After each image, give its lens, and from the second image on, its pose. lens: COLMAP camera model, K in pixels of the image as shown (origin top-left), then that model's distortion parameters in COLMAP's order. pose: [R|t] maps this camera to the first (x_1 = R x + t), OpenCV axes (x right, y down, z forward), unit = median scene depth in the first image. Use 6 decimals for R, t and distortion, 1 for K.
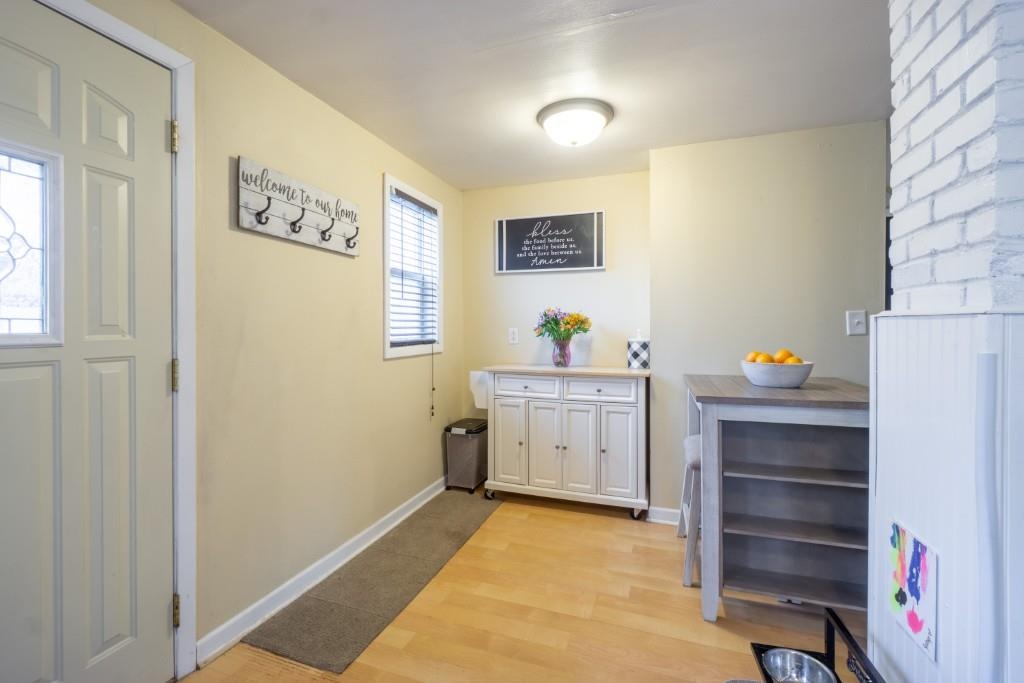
lens RADIAL K [[451.3, 0, 505.5], [0, 451.3, 330.8], [0, 0, 1]] dist [-0.004657, 0.001140]
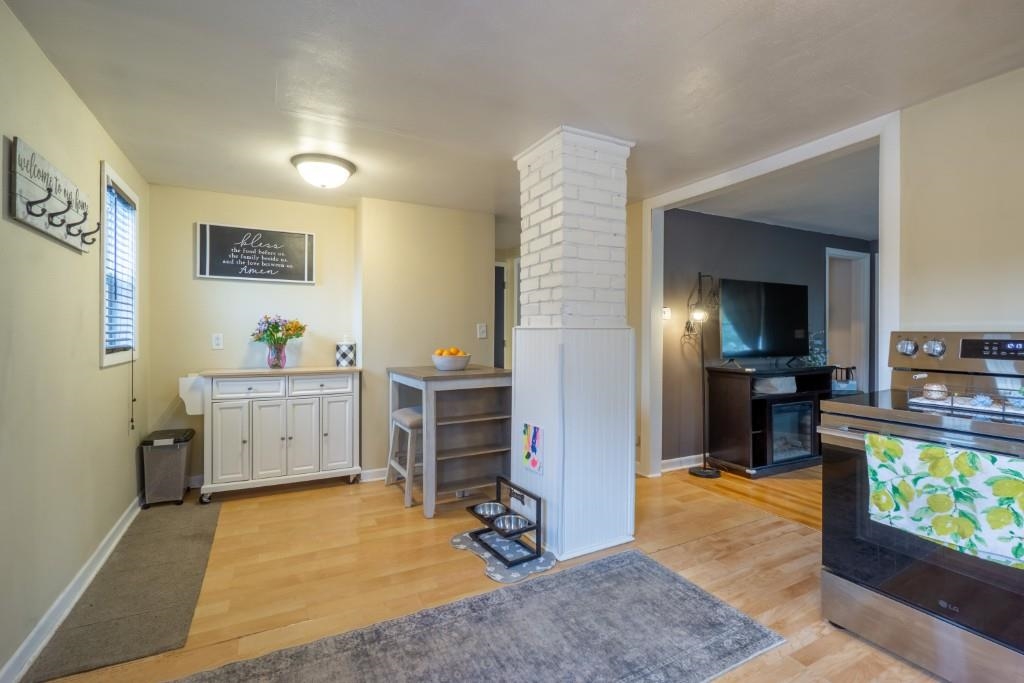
lens RADIAL K [[451.3, 0, 491.3], [0, 451.3, 334.7], [0, 0, 1]] dist [-0.004657, 0.001140]
pose [[0.694878, 0.001826, 0.719126, -0.420063], [0.001875, 0.999989, -0.004351, 0.003367], [-0.719126, 0.004372, 0.694866, -0.205726]]
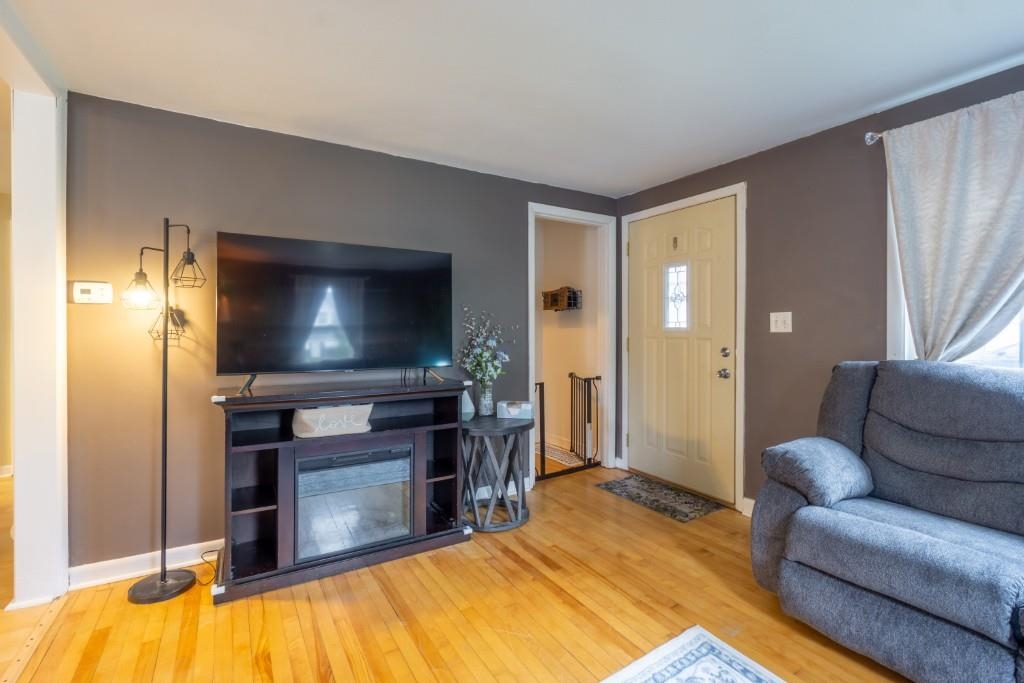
lens RADIAL K [[451.3, 0, 493.2], [0, 451.3, 333.7], [0, 0, 1]] dist [-0.004657, 0.001140]
pose [[0.632211, -0.000756, 0.774796, 1.011424], [0.004701, 0.999985, -0.002860, 0.007374], [-0.774782, 0.005450, 0.632205, -0.686784]]
